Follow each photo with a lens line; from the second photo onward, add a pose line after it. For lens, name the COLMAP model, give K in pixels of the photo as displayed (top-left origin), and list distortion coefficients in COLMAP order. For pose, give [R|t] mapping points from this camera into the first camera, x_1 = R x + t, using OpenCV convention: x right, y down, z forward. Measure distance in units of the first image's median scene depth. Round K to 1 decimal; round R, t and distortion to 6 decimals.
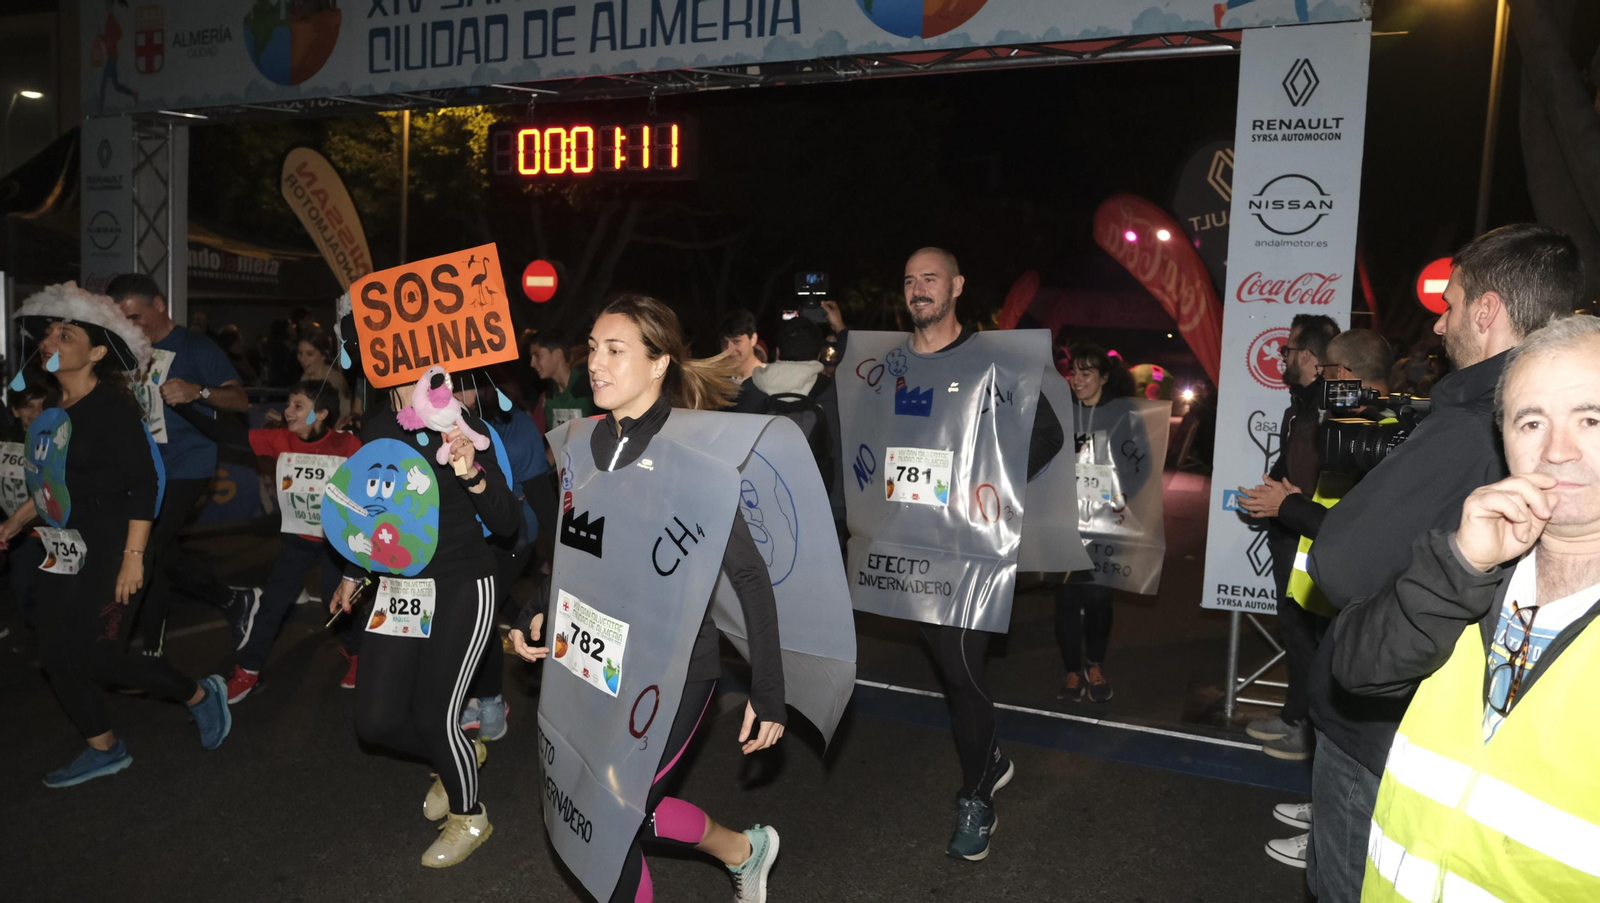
lens RADIAL K [[1087.8, 0, 809.4], [0, 1087.8, 455.4], [0, 0, 1]] dist [-0.032938, 0.025681]
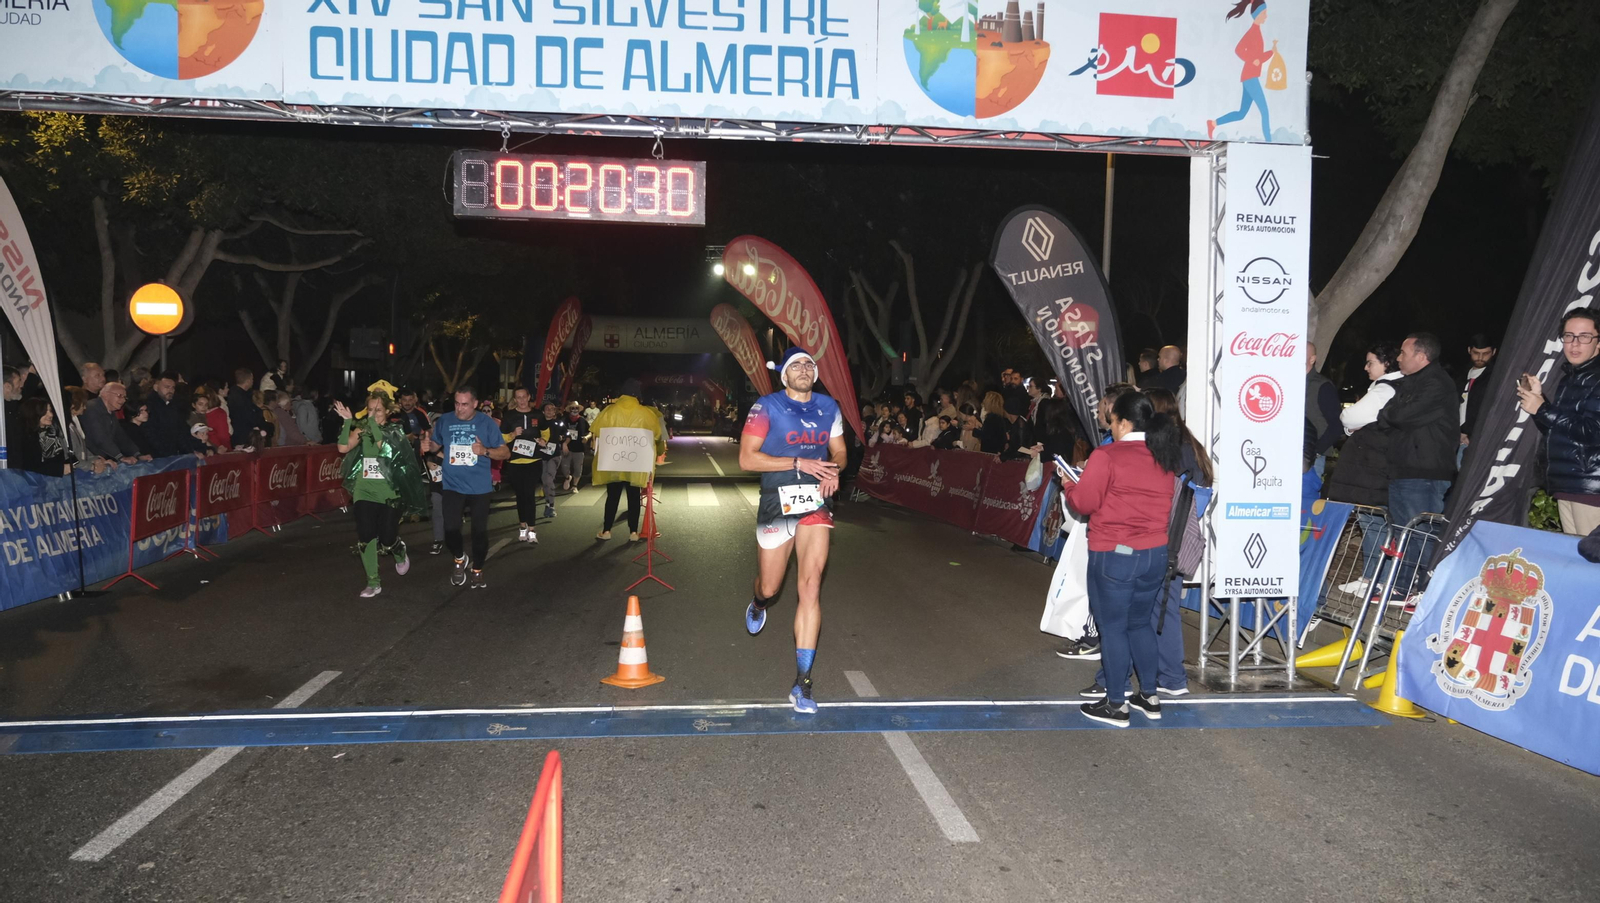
lens RADIAL K [[1087.8, 0, 809.4], [0, 1087.8, 455.4], [0, 0, 1]] dist [-0.032938, 0.025681]
pose [[0.877915, -0.049669, 0.476233, -0.508072], [0.058978, 0.998249, -0.004610, -0.036837], [-0.475170, 0.032134, 0.879307, 0.093844]]
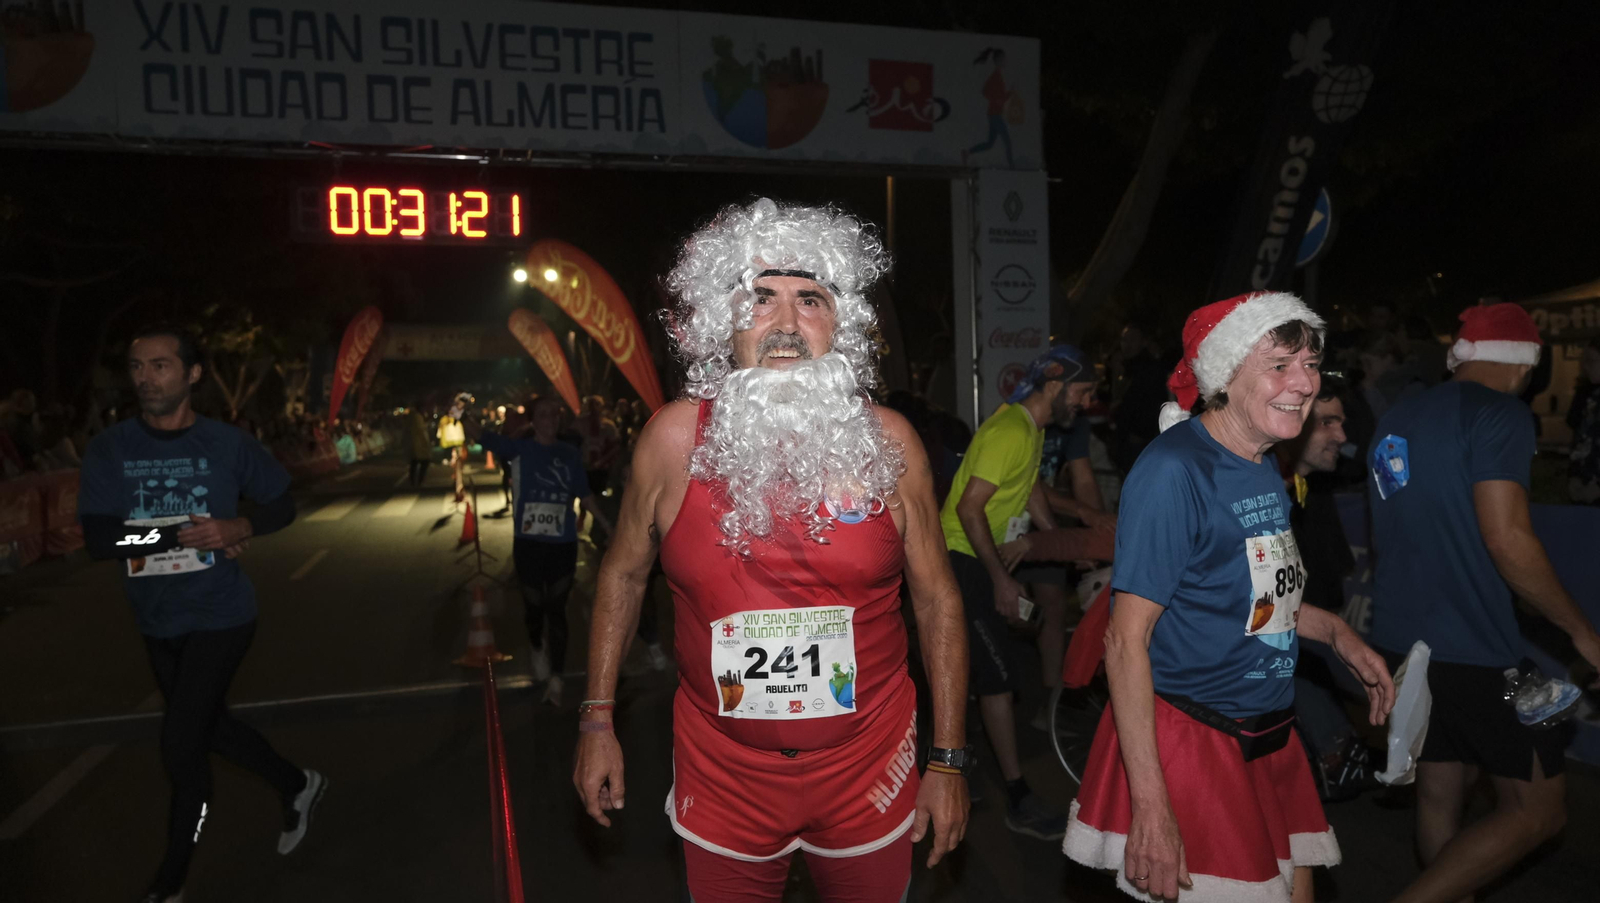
lens RADIAL K [[1087.8, 0, 809.4], [0, 1087.8, 455.4], [0, 0, 1]] dist [-0.032938, 0.025681]
pose [[0.776056, -0.089112, 0.624336, -0.593449], [0.105256, 0.994383, 0.011095, -0.027440], [-0.621818, 0.057105, 0.781077, -0.015466]]
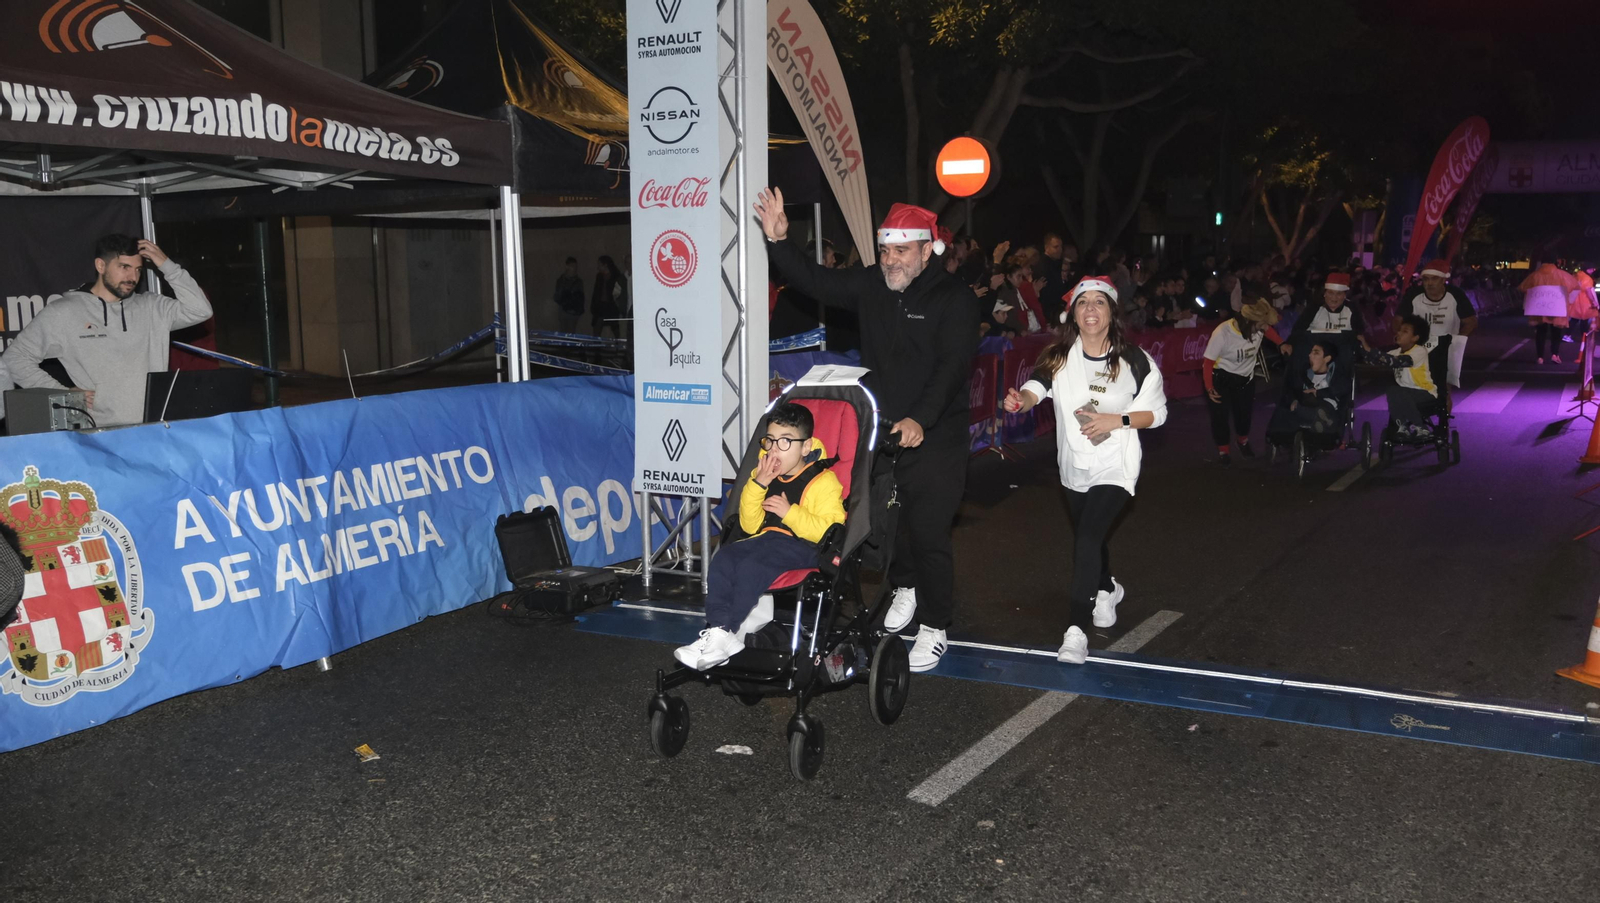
lens RADIAL K [[1397.1, 0, 811.4], [0, 1397.1, 454.4], [0, 0, 1]] dist [-0.004439, -0.006647]
pose [[0.989034, -0.033315, -0.143884, -0.538675], [0.039787, 0.998311, 0.042339, -0.035130], [0.142230, -0.047599, 0.988688, 0.158459]]
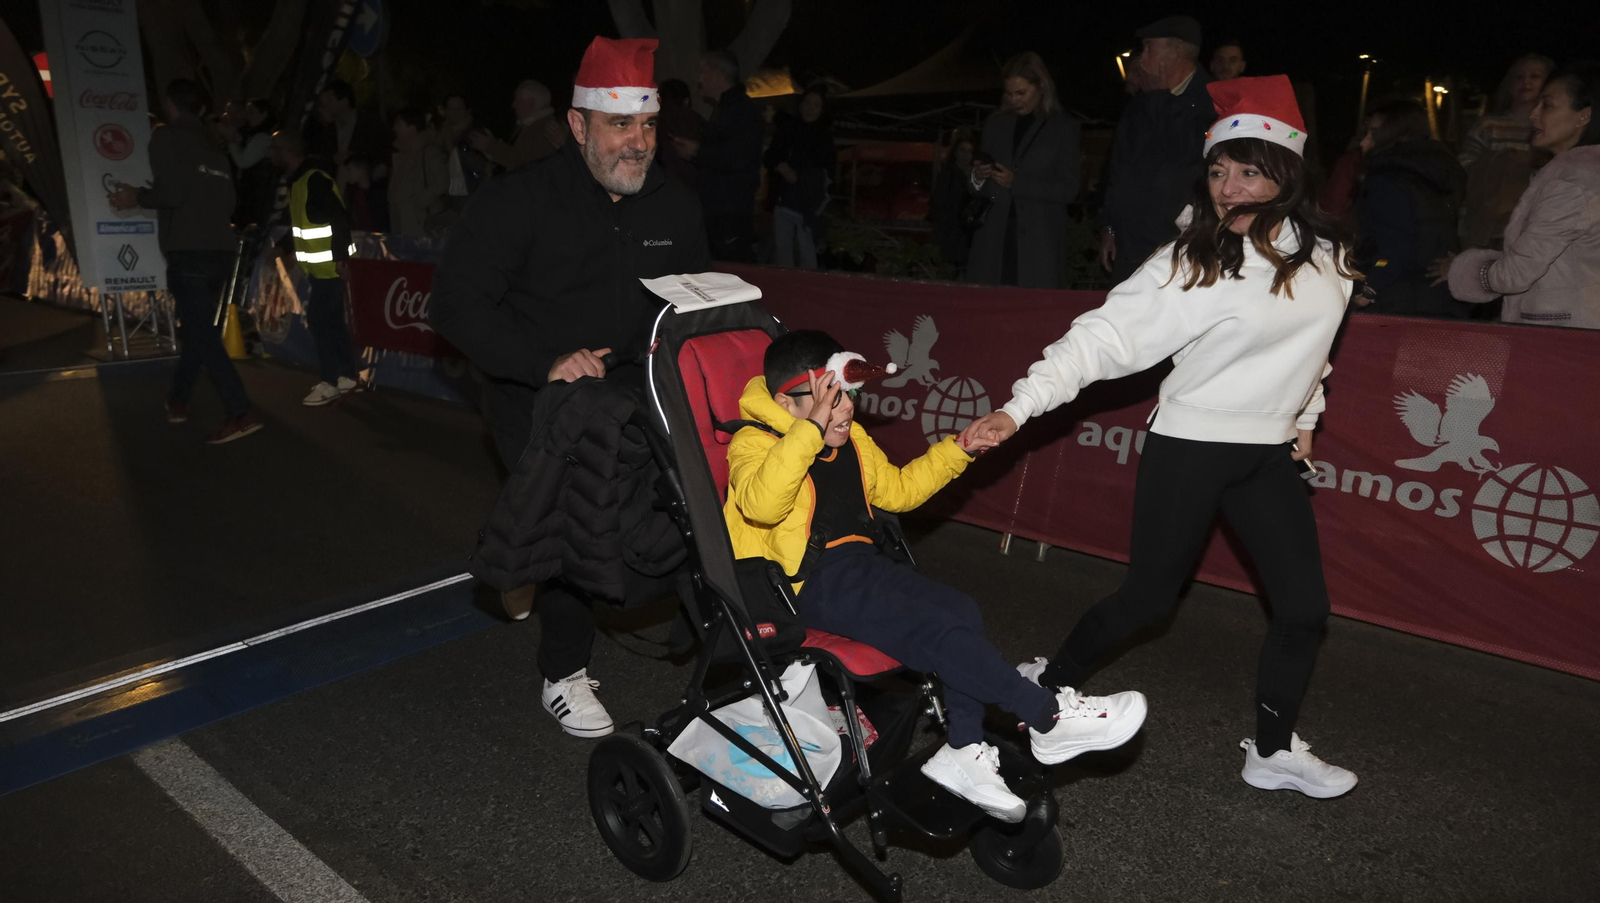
lens RADIAL K [[1074.4, 0, 804.5], [0, 1074.4, 451.0], [0, 0, 1]] dist [-0.030316, 0.013504]
pose [[0.314163, -0.268469, 0.910618, -0.694632], [0.071278, 0.963146, 0.259364, 0.019212], [-0.946689, -0.016576, 0.321721, -0.465867]]
